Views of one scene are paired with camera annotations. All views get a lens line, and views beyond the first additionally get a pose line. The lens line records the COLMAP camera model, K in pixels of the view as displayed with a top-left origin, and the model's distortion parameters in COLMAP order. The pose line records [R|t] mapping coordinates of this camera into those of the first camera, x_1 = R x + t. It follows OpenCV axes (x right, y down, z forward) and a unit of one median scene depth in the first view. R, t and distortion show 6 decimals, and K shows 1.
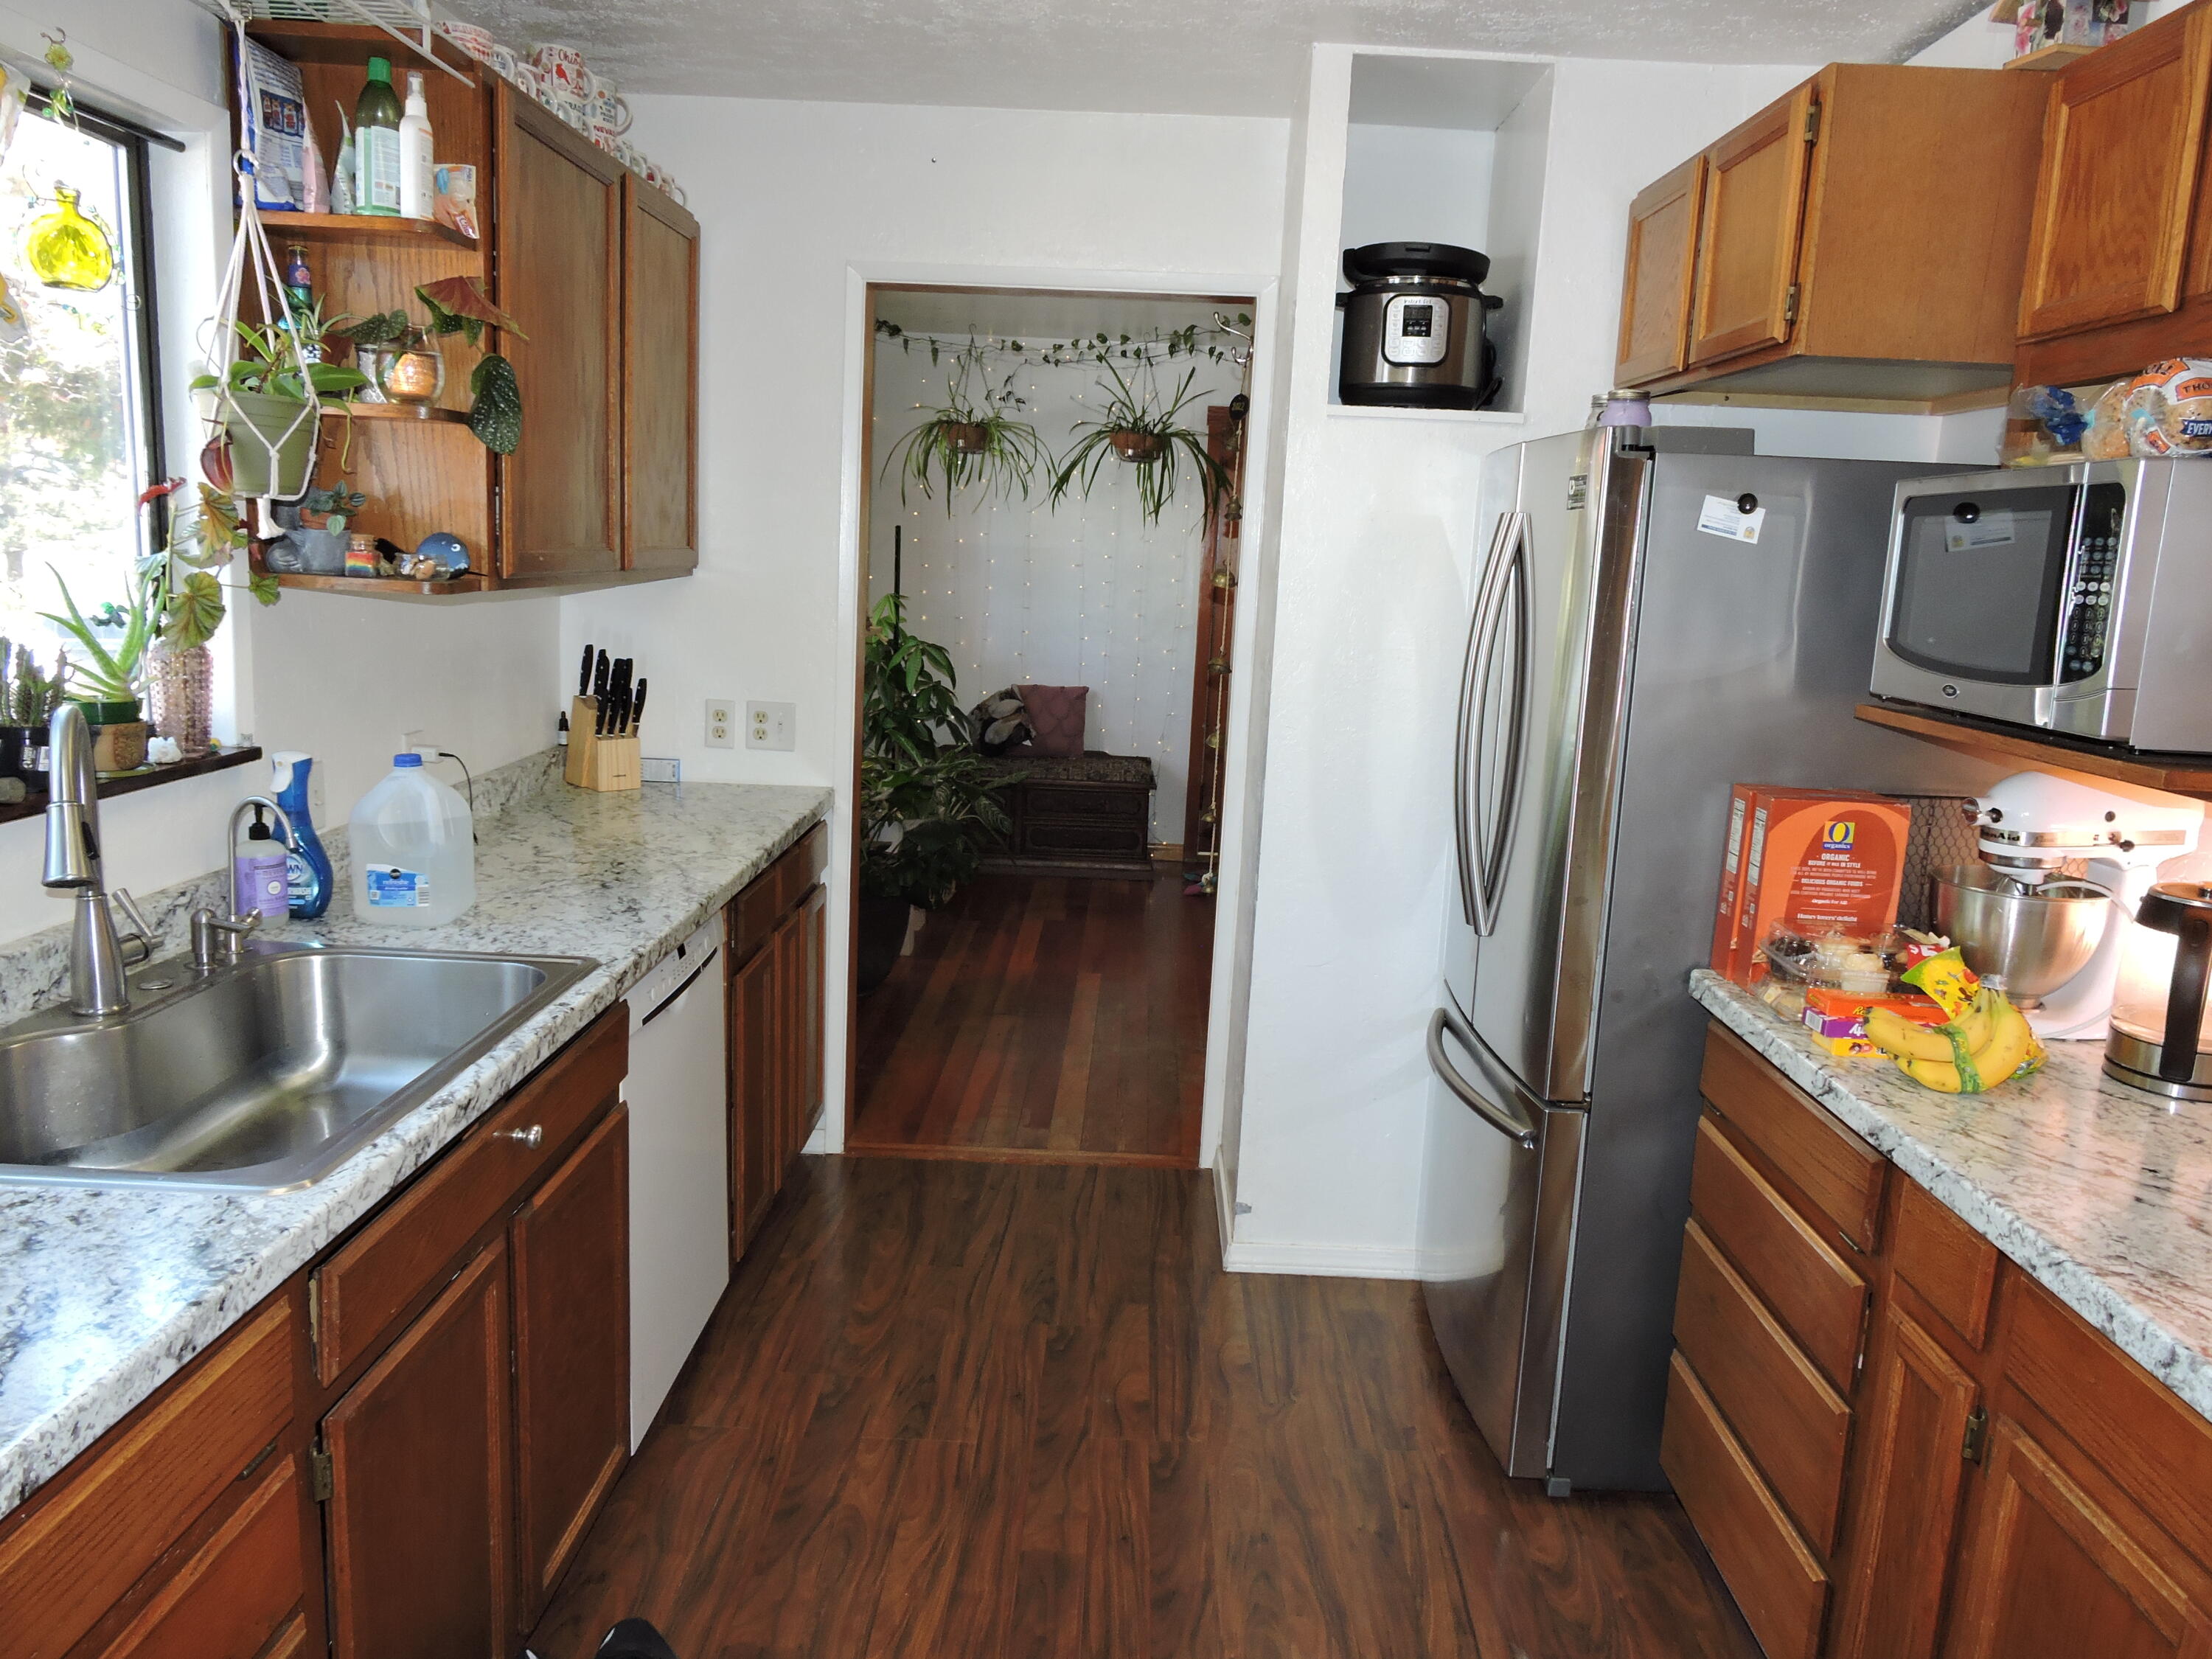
lens RADIAL K [[1575.3, 0, 1106.7], [0, 1575.3, 824.6], [0, 0, 1]] dist [0.000317, -0.003067]
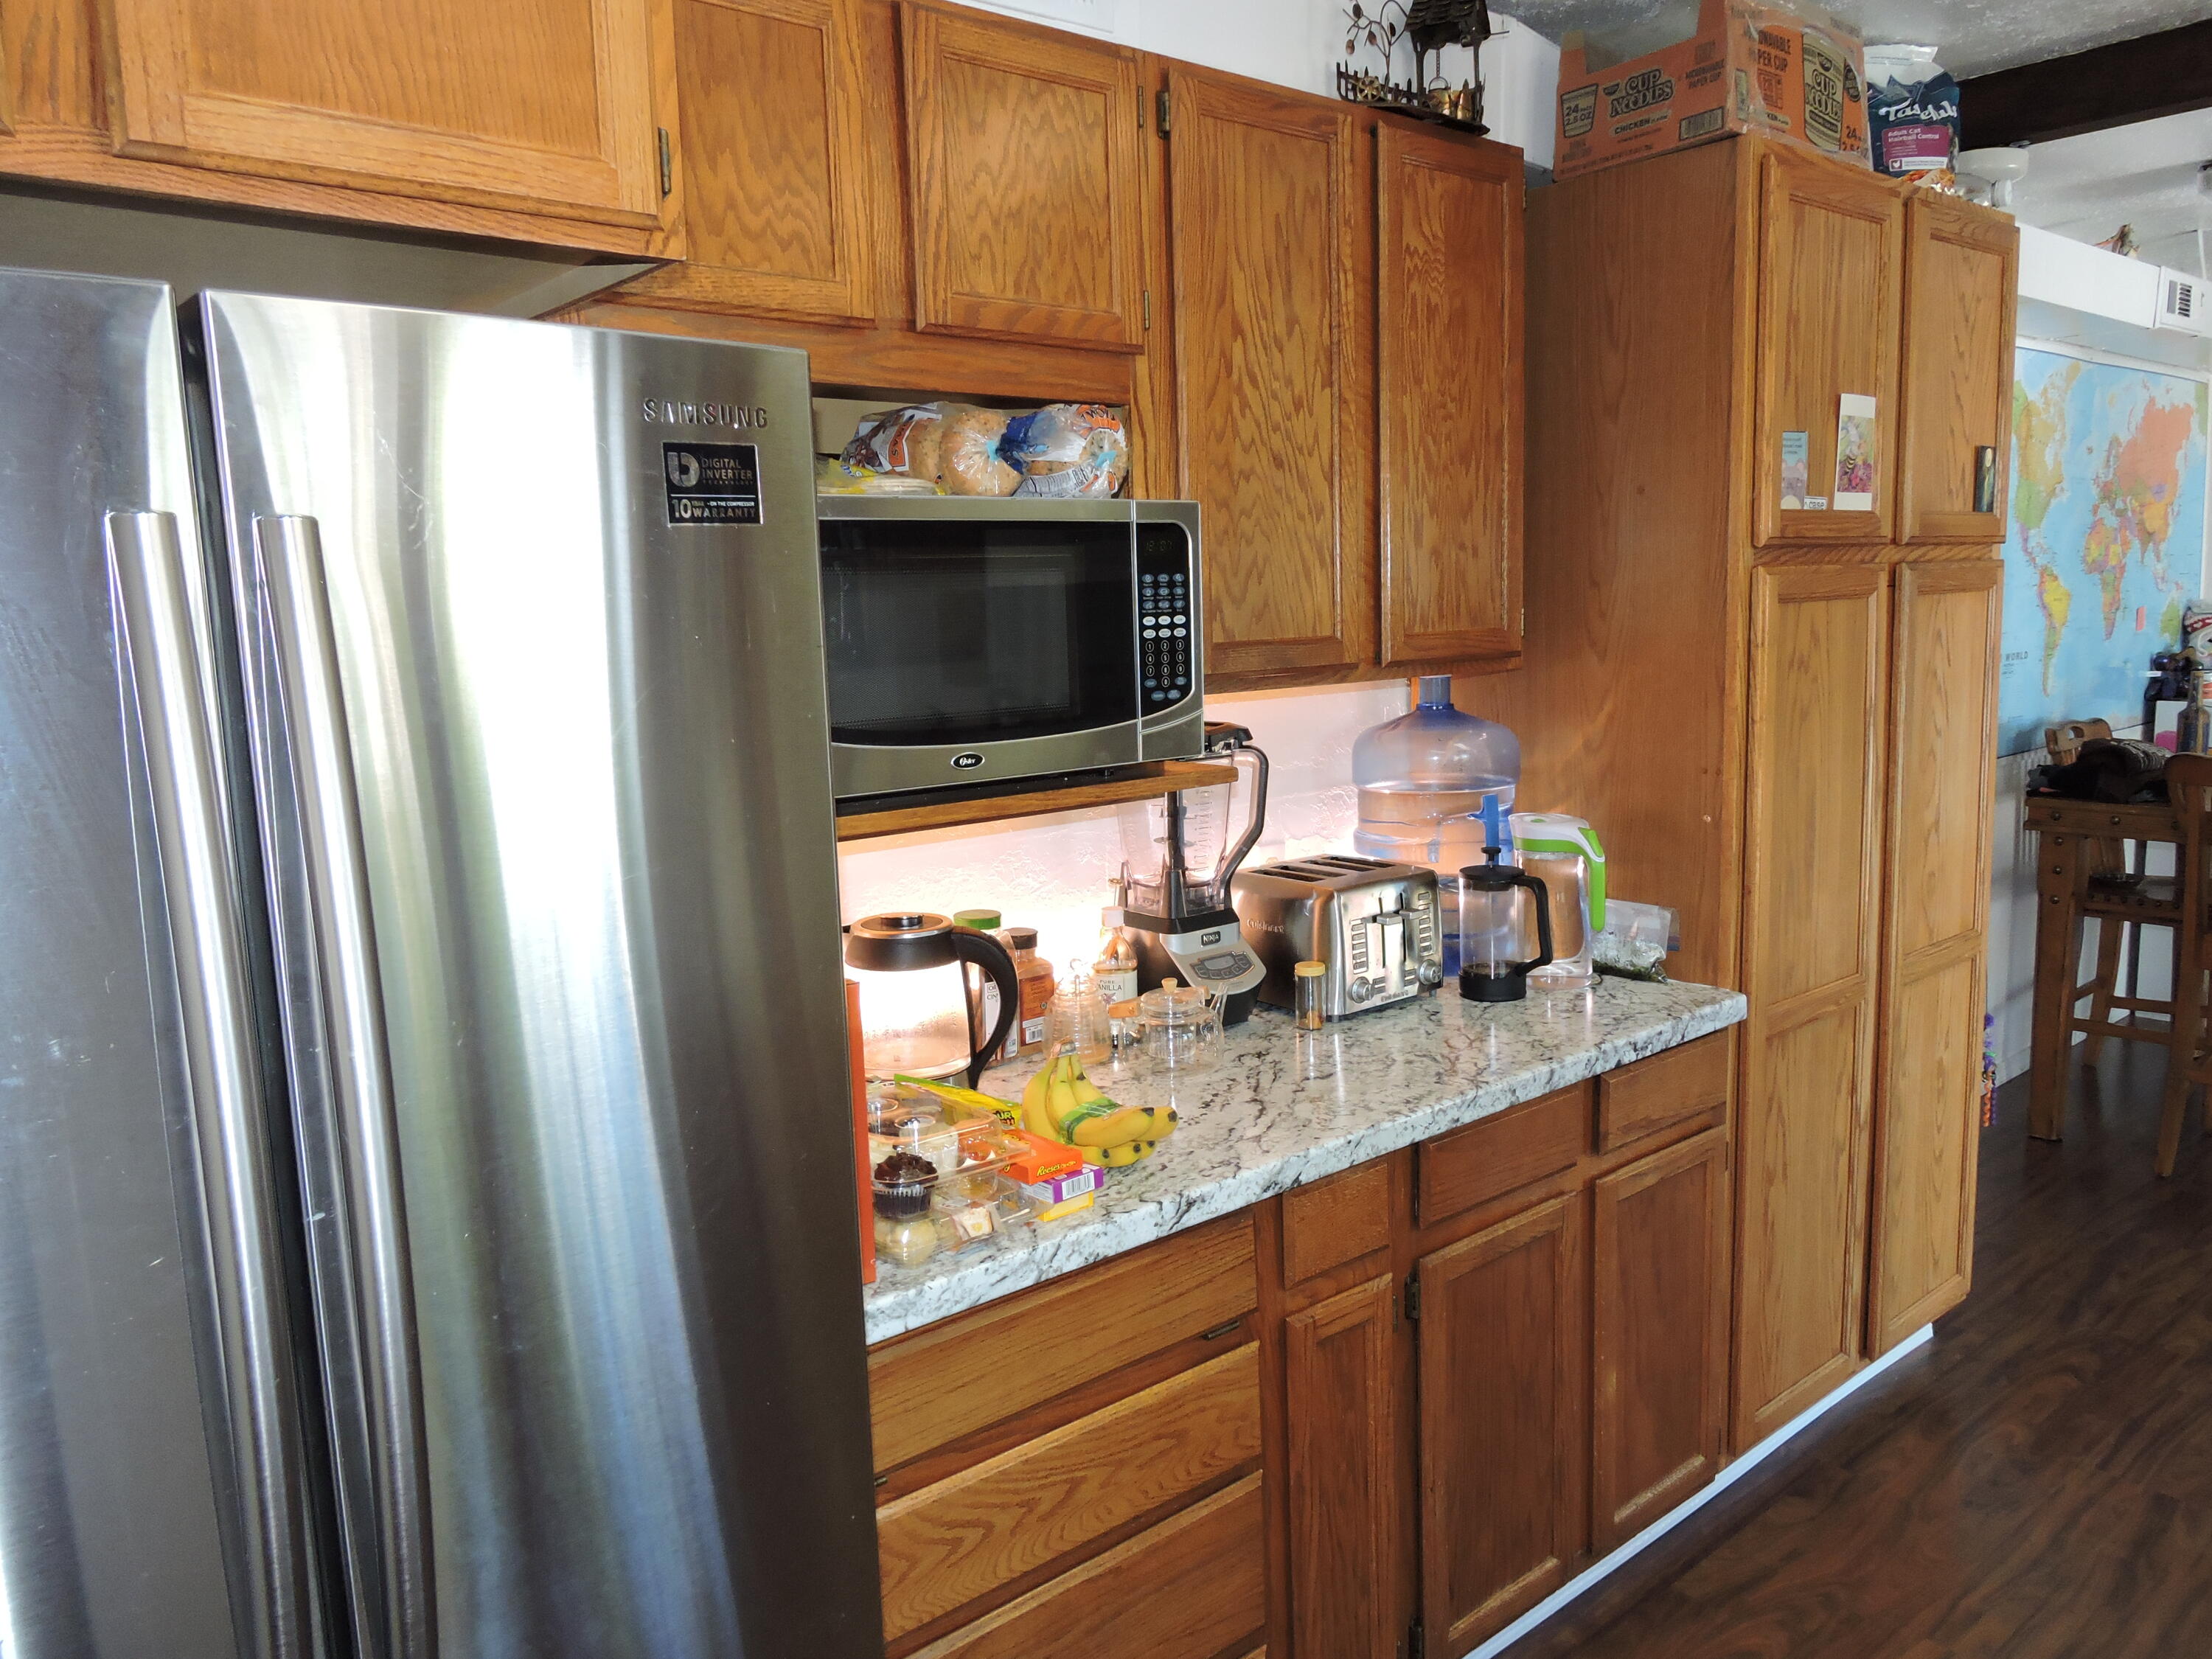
lens RADIAL K [[1575.3, 0, 1106.3], [0, 1575.3, 828.6], [0, 0, 1]] dist [0.000317, -0.003067]
pose [[-0.656194, -0.126787, 0.743865, -0.151643], [0.137537, 0.949175, 0.283107, -0.322577], [-0.741953, 0.288082, -0.605405, 1.706543]]
